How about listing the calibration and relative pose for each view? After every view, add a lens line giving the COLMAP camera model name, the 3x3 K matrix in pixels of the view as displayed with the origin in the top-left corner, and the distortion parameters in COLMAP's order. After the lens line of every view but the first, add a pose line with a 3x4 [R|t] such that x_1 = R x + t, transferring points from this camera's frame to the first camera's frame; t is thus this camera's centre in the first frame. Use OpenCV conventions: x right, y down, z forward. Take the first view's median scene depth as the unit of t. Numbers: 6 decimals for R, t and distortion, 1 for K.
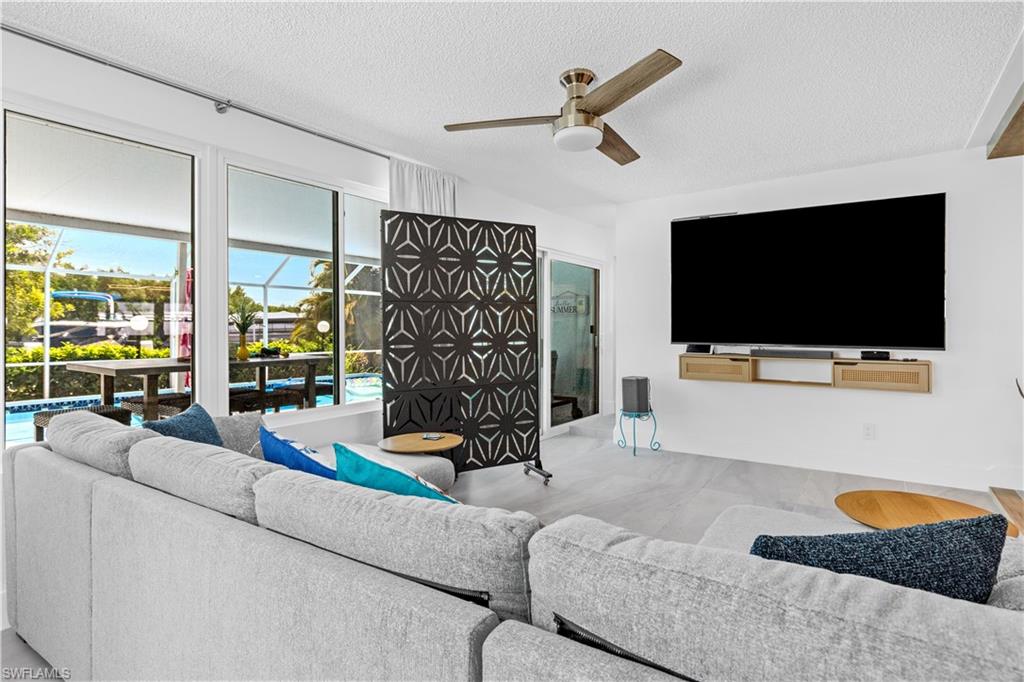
lens RADIAL K [[525.4, 0, 504.9], [0, 525.4, 331.9], [0, 0, 1]] dist [-0.001404, 0.000123]
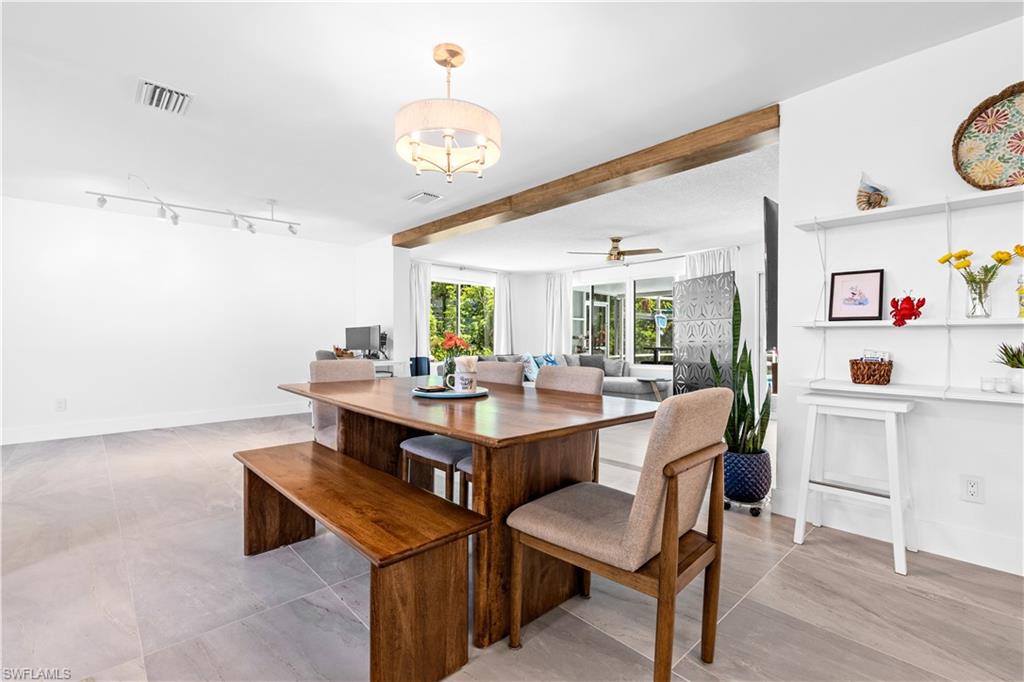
lens RADIAL K [[460.0, 0, 510.3], [0, 460.0, 342.6], [0, 0, 1]] dist [0.004586, -0.000853]
pose [[-0.208719, 0.013519, -0.977882, 1.639503], [-0.006495, 0.999863, 0.015209, 0.006446], [0.977954, 0.009526, -0.208602, 0.620891]]
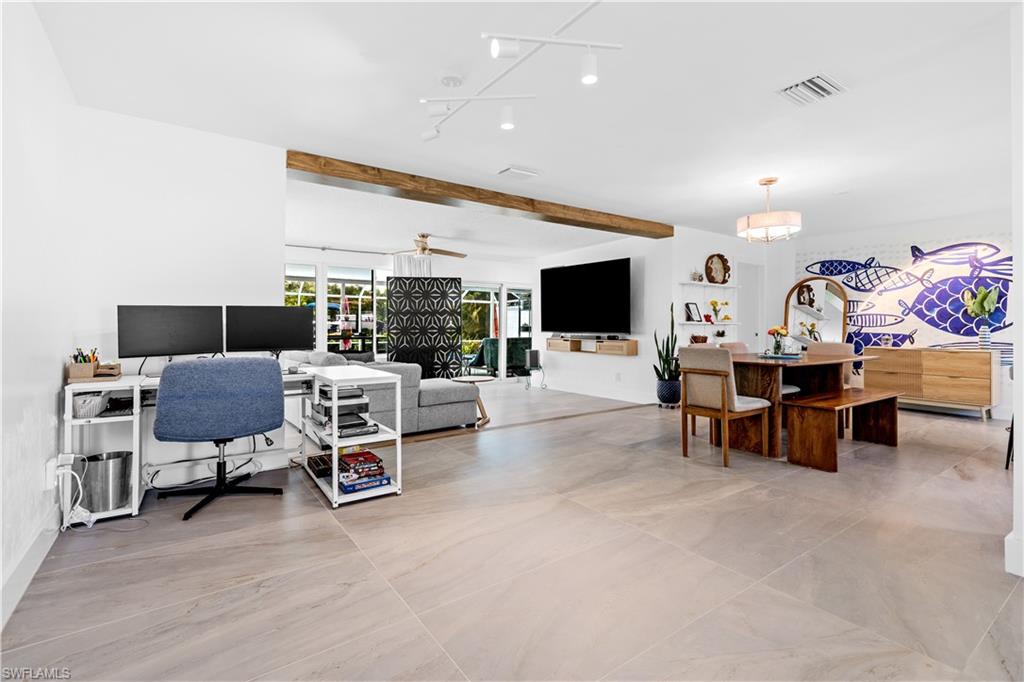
lens RADIAL K [[460.0, 0, 515.0], [0, 460.0, 323.4], [0, 0, 1]] dist [0.004586, -0.000853]
pose [[0.944774, 0.001997, -0.327715, 0.914009], [-0.006296, 0.999907, -0.012057, 0.012513], [0.327661, 0.013455, 0.944700, -0.753605]]
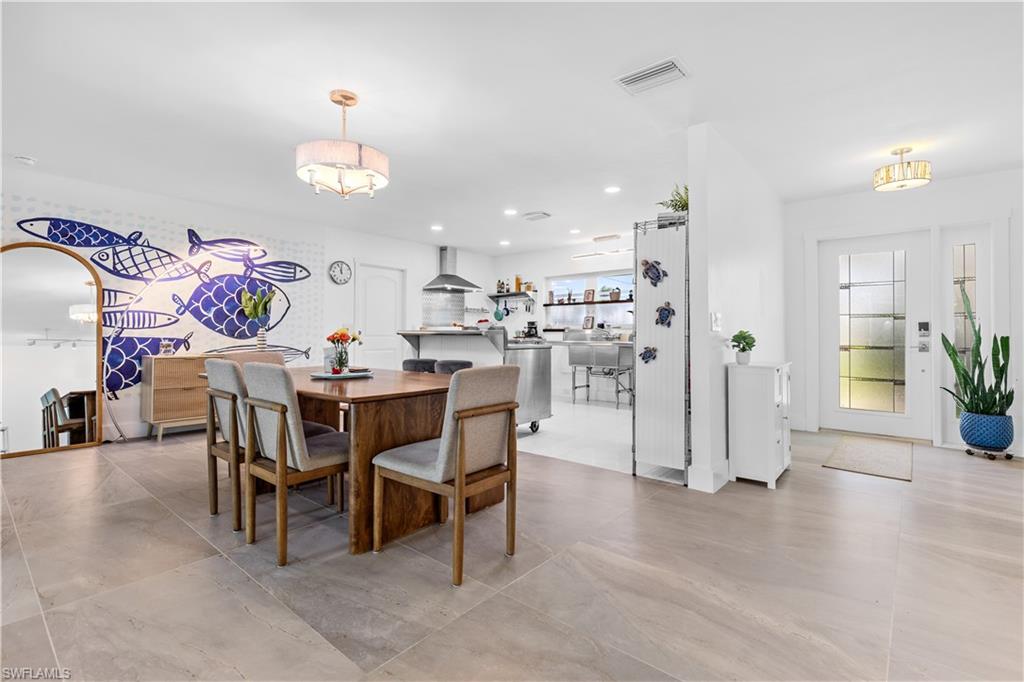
lens RADIAL K [[472.7, 0, 520.2], [0, 472.7, 330.7], [0, 0, 1]] dist [0.003839, -0.001228]
pose [[0.076318, 0.005114, 0.997070, 0.459651], [0.000807, 0.999986, -0.005190, 0.009609], [-0.997083, 0.001201, 0.076313, 0.127461]]
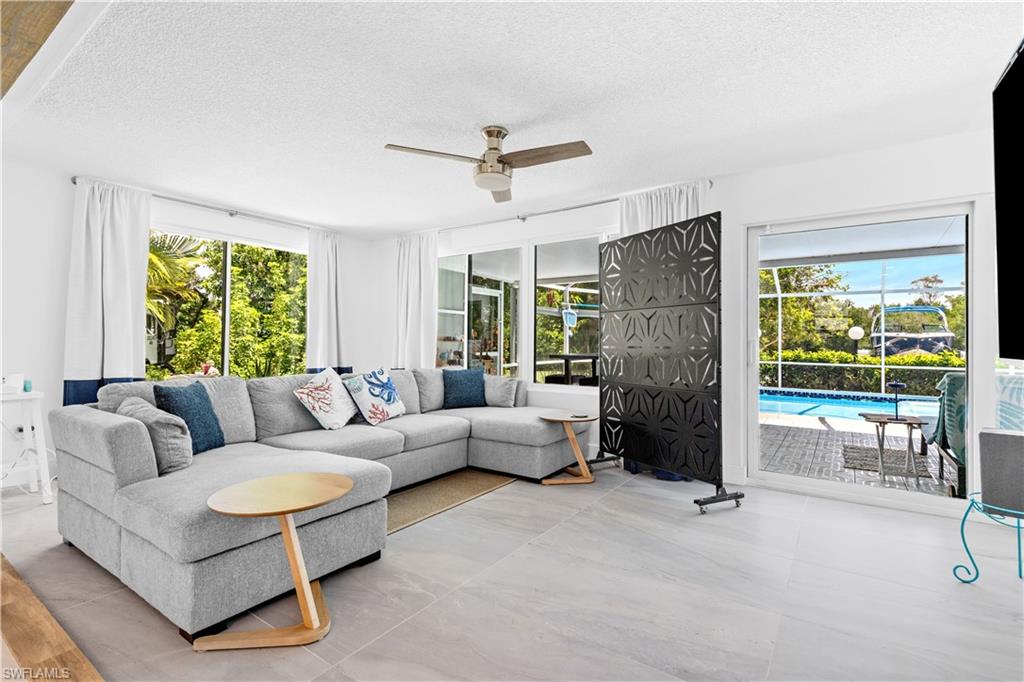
lens RADIAL K [[472.7, 0, 533.5], [0, 472.7, 335.1], [0, 0, 1]] dist [0.003839, -0.001228]
pose [[0.043299, -0.005520, -0.999047, 0.821889], [-0.011697, 0.999913, -0.006032, 0.007392], [0.998994, 0.011947, 0.043231, 0.672828]]
